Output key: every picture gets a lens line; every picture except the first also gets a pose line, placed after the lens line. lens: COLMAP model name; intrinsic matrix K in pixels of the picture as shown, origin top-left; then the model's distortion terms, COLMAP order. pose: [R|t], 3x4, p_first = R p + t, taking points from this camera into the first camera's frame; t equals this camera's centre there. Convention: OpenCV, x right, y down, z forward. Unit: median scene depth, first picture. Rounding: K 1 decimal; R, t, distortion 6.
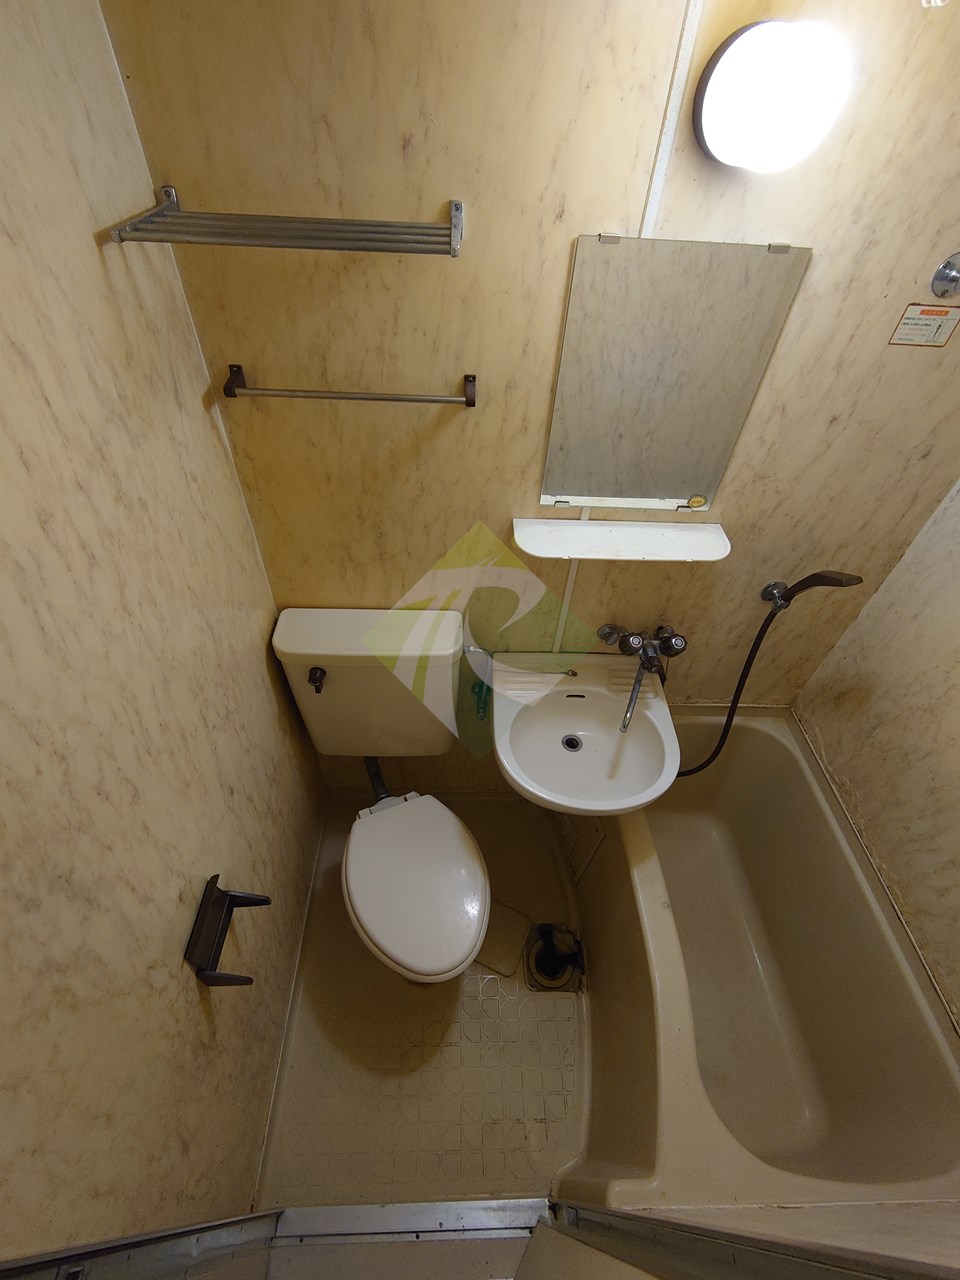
lens RADIAL K [[553.1, 0, 479.6], [0, 553.1, 644.8], [0, 0, 1]] dist [0.003661, -0.000222]
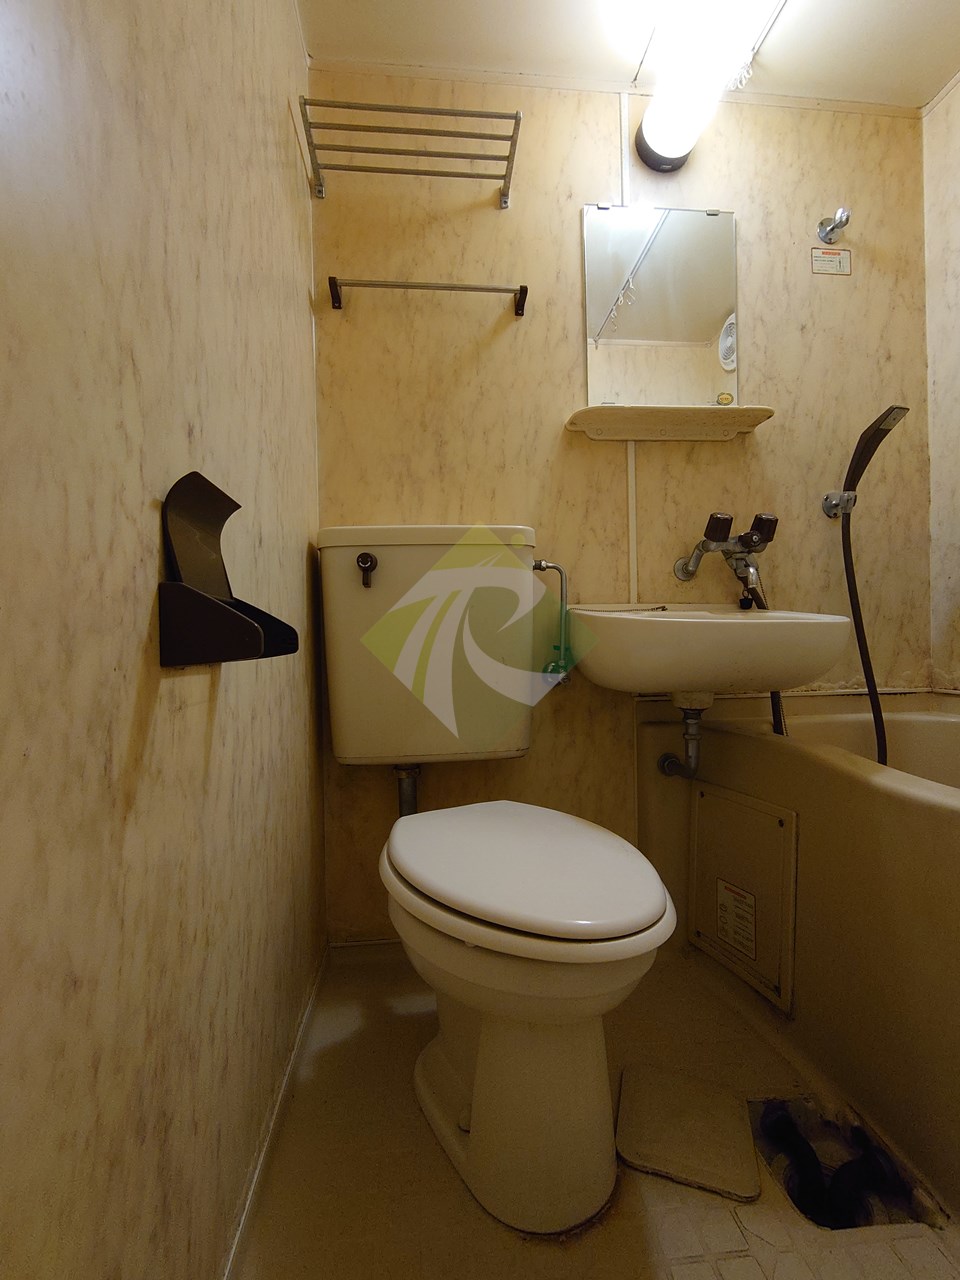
lens RADIAL K [[553.1, 0, 479.6], [0, 553.1, 644.8], [0, 0, 1]] dist [0.003661, -0.000222]
pose [[0.994130, -0.071498, 0.081207, -0.240133], [0.108041, 0.696262, -0.709610, 0.875714], [-0.005806, 0.714218, 0.699900, 0.603678]]
